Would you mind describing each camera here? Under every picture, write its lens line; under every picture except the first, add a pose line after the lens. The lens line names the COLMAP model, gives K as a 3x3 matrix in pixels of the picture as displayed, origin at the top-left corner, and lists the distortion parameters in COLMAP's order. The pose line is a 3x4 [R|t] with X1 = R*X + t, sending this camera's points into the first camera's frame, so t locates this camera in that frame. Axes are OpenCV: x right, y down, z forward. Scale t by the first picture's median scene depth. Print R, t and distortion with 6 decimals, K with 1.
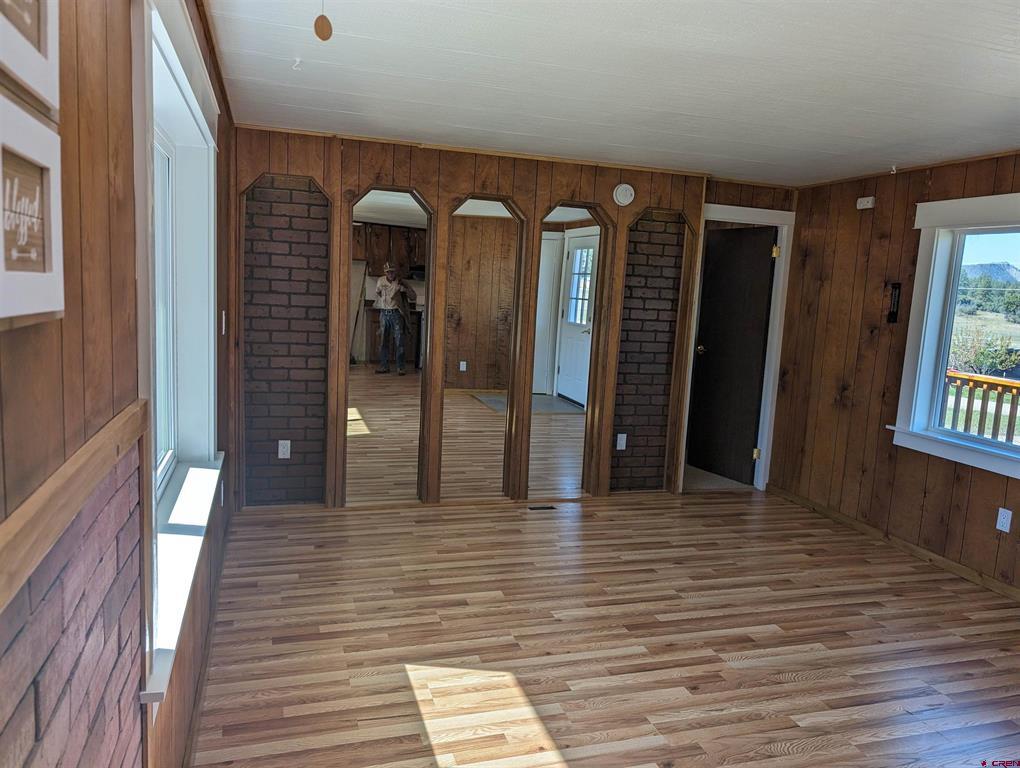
lens RADIAL K [[735.7, 0, 499.5], [0, 735.7, 384.7], [0, 0, 1]] dist [0.030223, -0.029259]
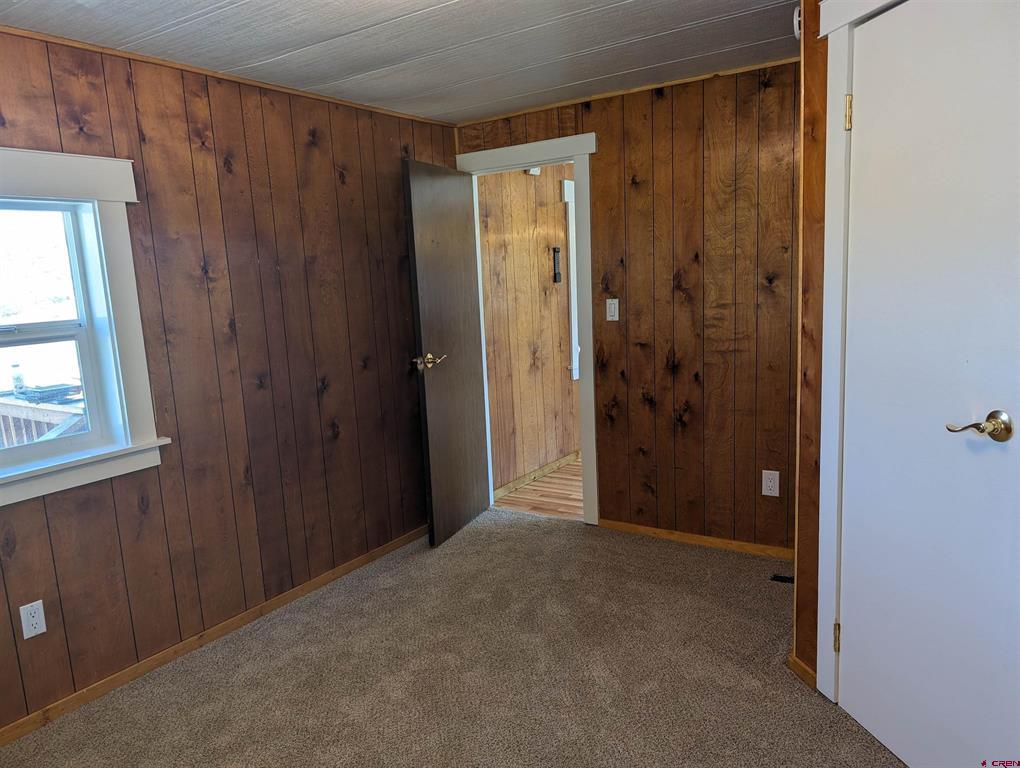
lens RADIAL K [[735.7, 0, 506.5], [0, 735.7, 391.9], [0, 0, 1]] dist [0.030223, -0.029259]
pose [[-0.627137, -0.144429, 0.765401, -0.326701], [0.121555, 0.952471, 0.279326, -0.251359], [-0.769366, 0.268213, -0.579774, 1.773477]]
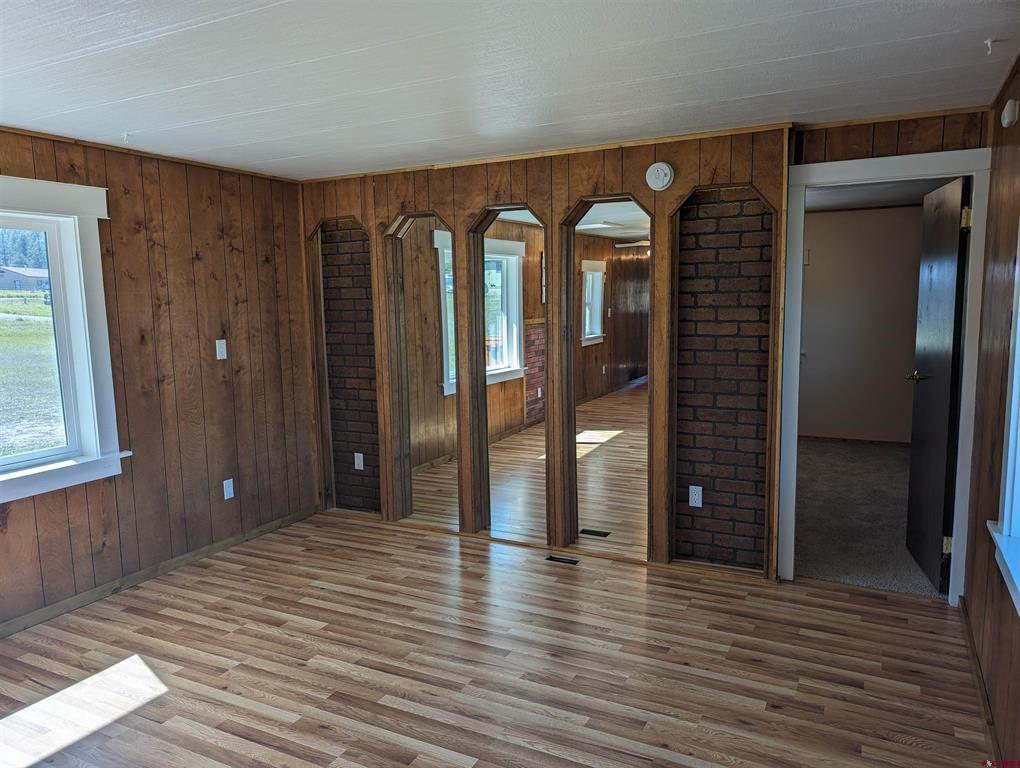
lens RADIAL K [[735.7, 0, 501.0], [0, 735.7, 391.3], [0, 0, 1]] dist [0.030223, -0.029259]
pose [[0.708042, 0.026735, -0.705664, 0.644896], [-0.040672, 0.999168, -0.002954, -0.023439], [0.704998, 0.030793, 0.708541, 0.360156]]
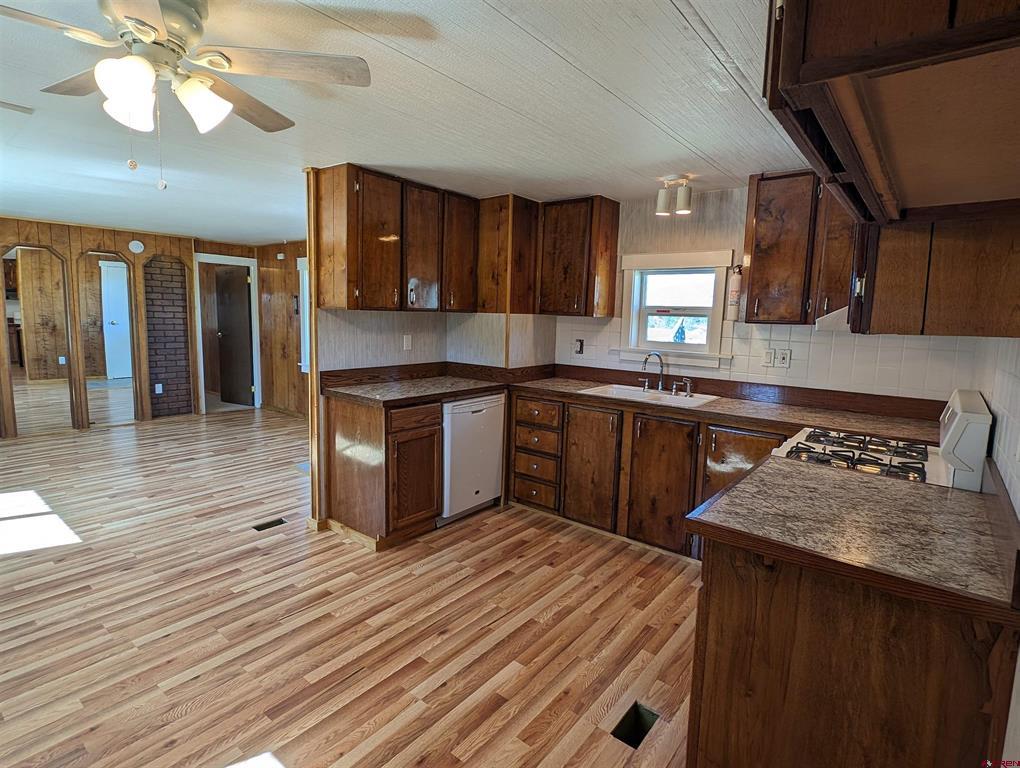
lens RADIAL K [[527.7, 0, 520.5], [0, 527.7, 374.3], [0, 0, 1]] dist [0.001621, -0.004409]
pose [[0.820258, -0.095130, 0.564027, 0.192939], [0.091678, 0.995190, 0.034525, 0.091276], [-0.564599, 0.023390, 0.825034, -0.584602]]
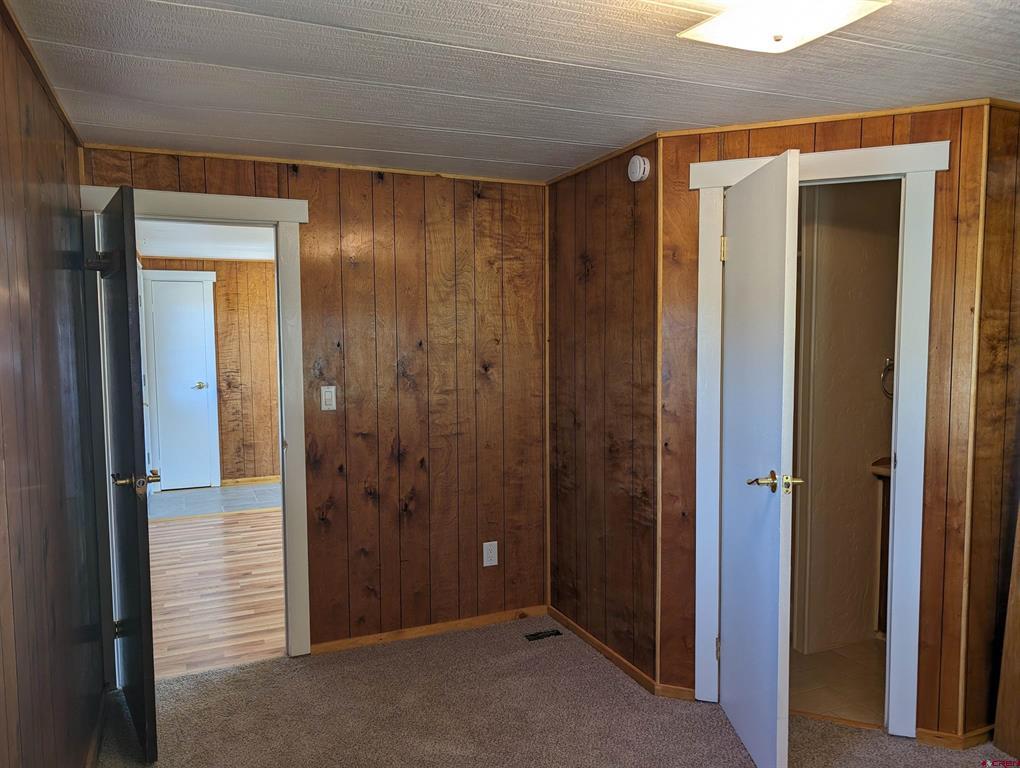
lens RADIAL K [[735.7, 0, 503.4], [0, 735.7, 393.1], [0, 0, 1]] dist [0.030223, -0.029259]
pose [[-0.993335, -0.037176, -0.109106, 0.161000], [-0.058955, 0.977242, 0.203771, -0.259149], [0.099047, 0.208845, -0.972920, 1.911984]]
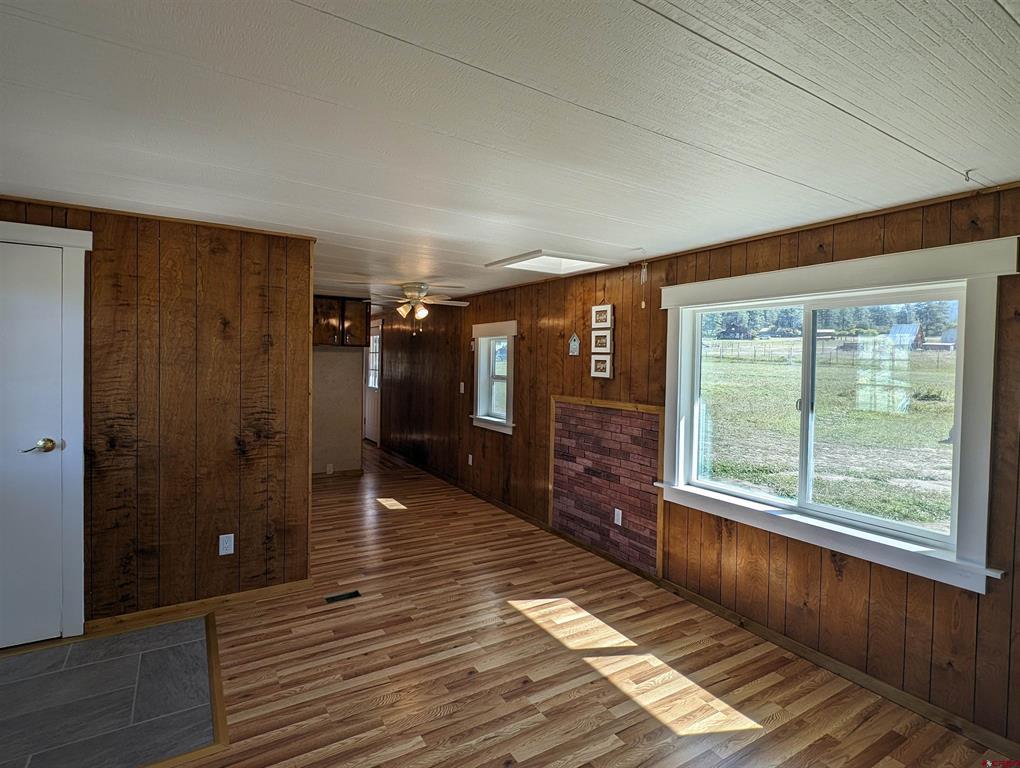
lens RADIAL K [[527.7, 0, 510.2], [0, 527.7, 369.6], [0, 0, 1]] dist [0.001621, -0.004409]
pose [[-0.965184, -0.070082, -0.252007, 0.290104], [-0.106538, 0.985231, 0.134051, -0.130552], [0.238891, 0.156232, -0.958396, 0.971521]]
